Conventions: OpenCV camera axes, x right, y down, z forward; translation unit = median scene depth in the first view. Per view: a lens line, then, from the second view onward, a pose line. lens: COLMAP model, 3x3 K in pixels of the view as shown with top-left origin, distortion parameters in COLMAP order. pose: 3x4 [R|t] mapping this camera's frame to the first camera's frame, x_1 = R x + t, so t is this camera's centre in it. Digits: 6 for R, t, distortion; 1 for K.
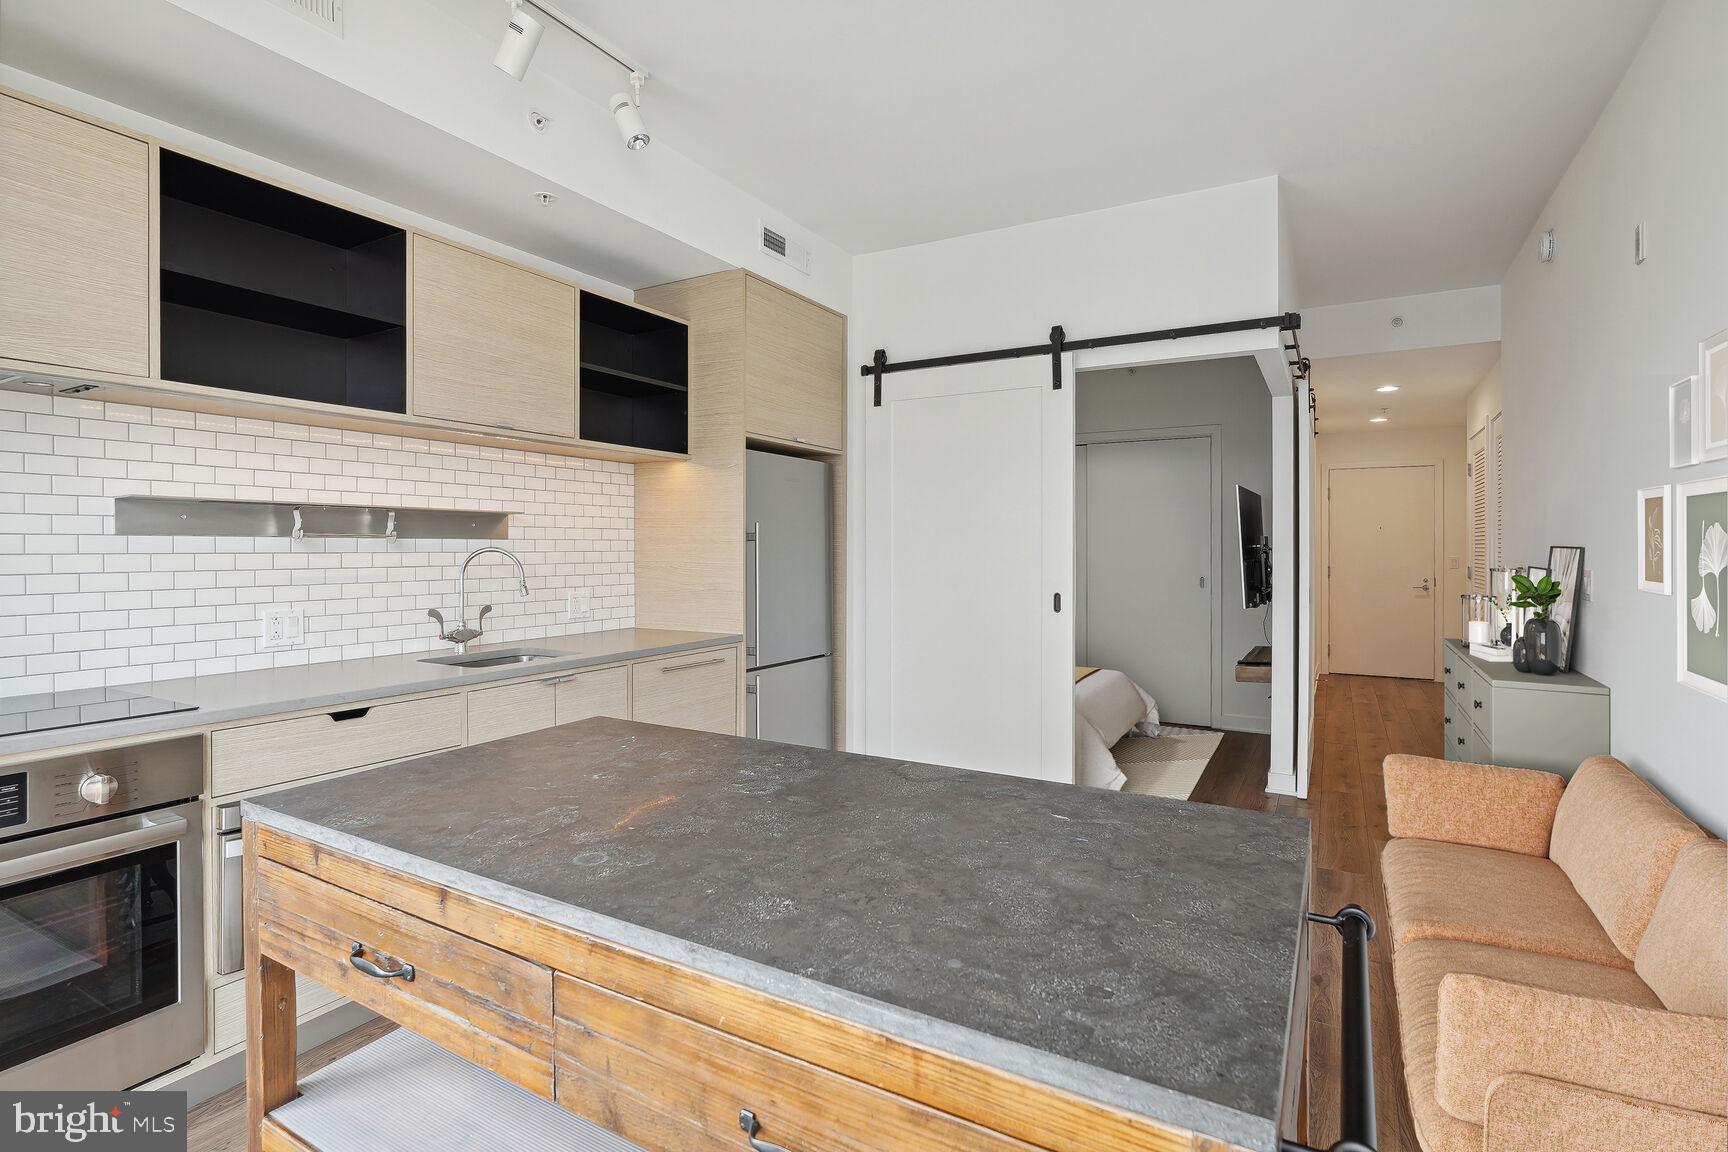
lens RADIAL K [[838.6, 0, 865.2], [0, 838.6, 549.9], [0, 0, 1]] dist [0.000932, 0.000112]
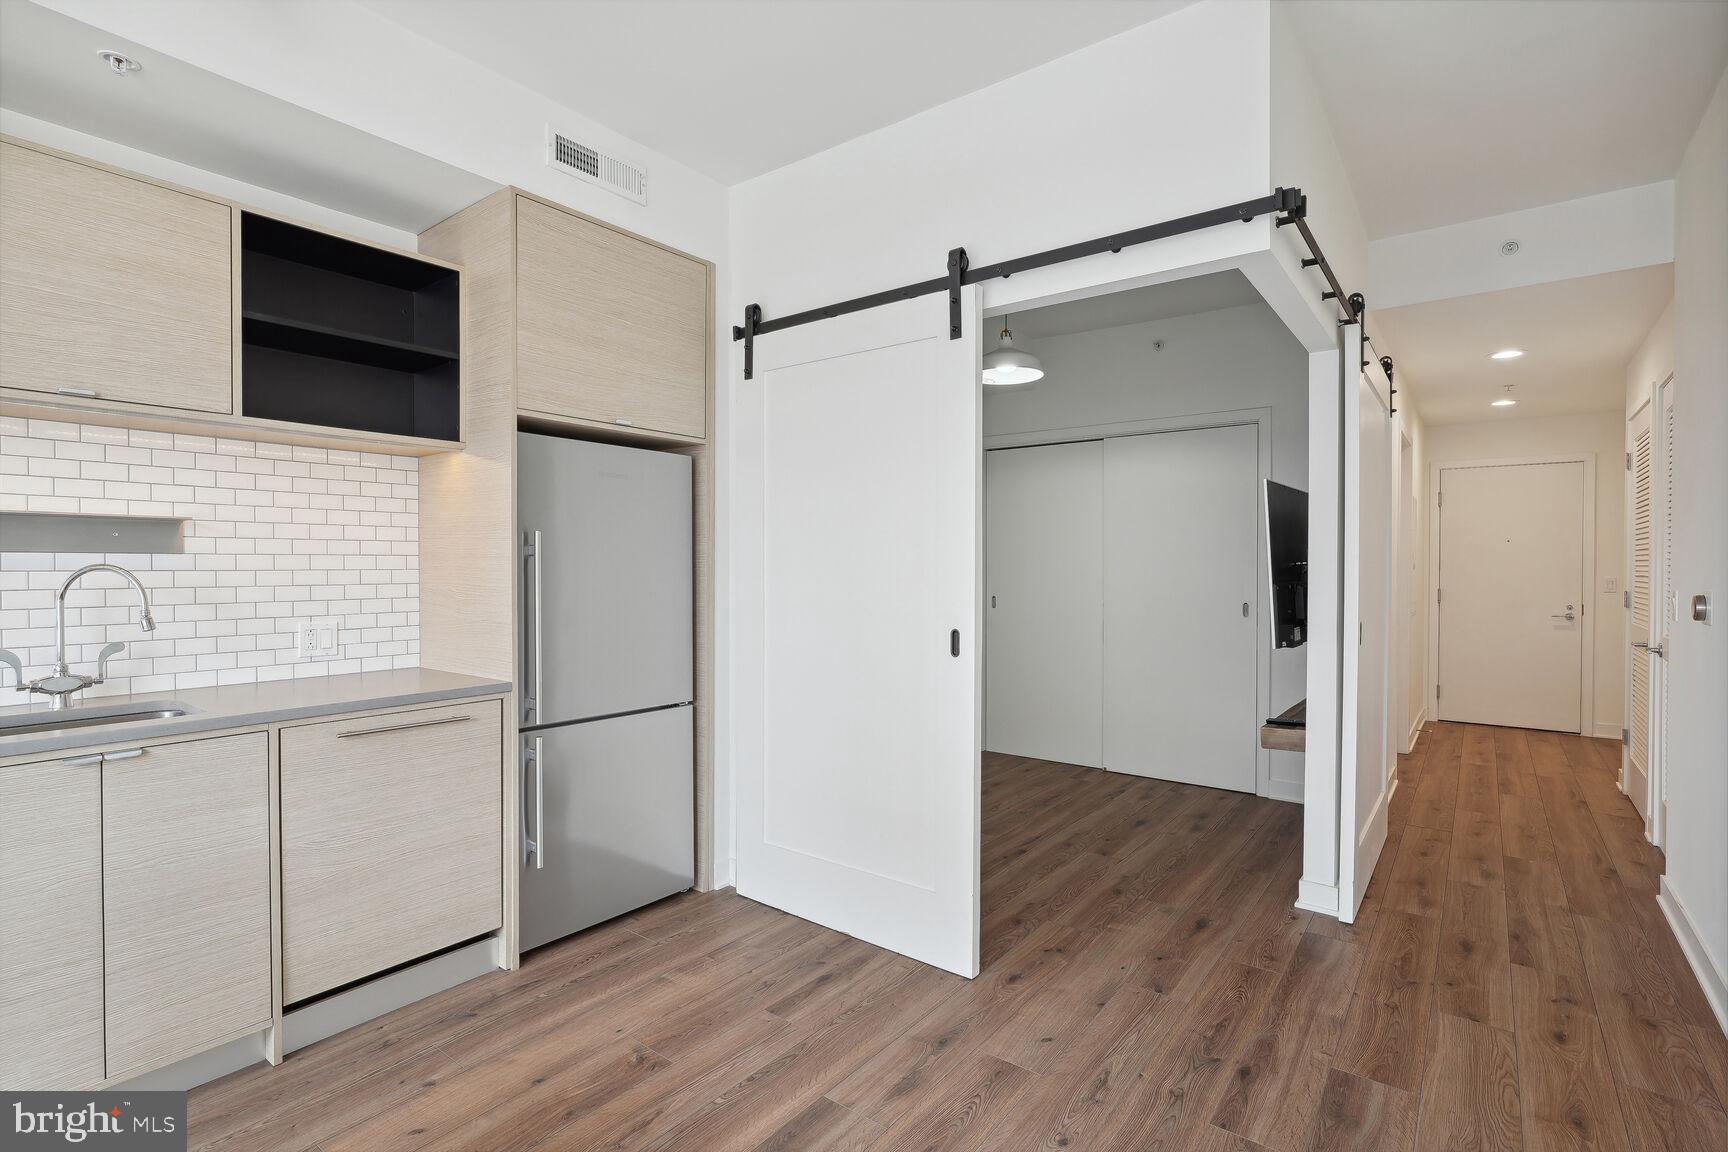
lens RADIAL K [[821.4, 0, 864.0], [0, 821.4, 576.0], [0, 0, 1]] dist [-0.000955, 0.000577]
pose [[0.990574, 0.001951, -0.136966, 0.244989], [-0.000640, 0.999954, 0.009619, -0.000049], [0.136979, -0.009440, 0.990529, 0.304990]]
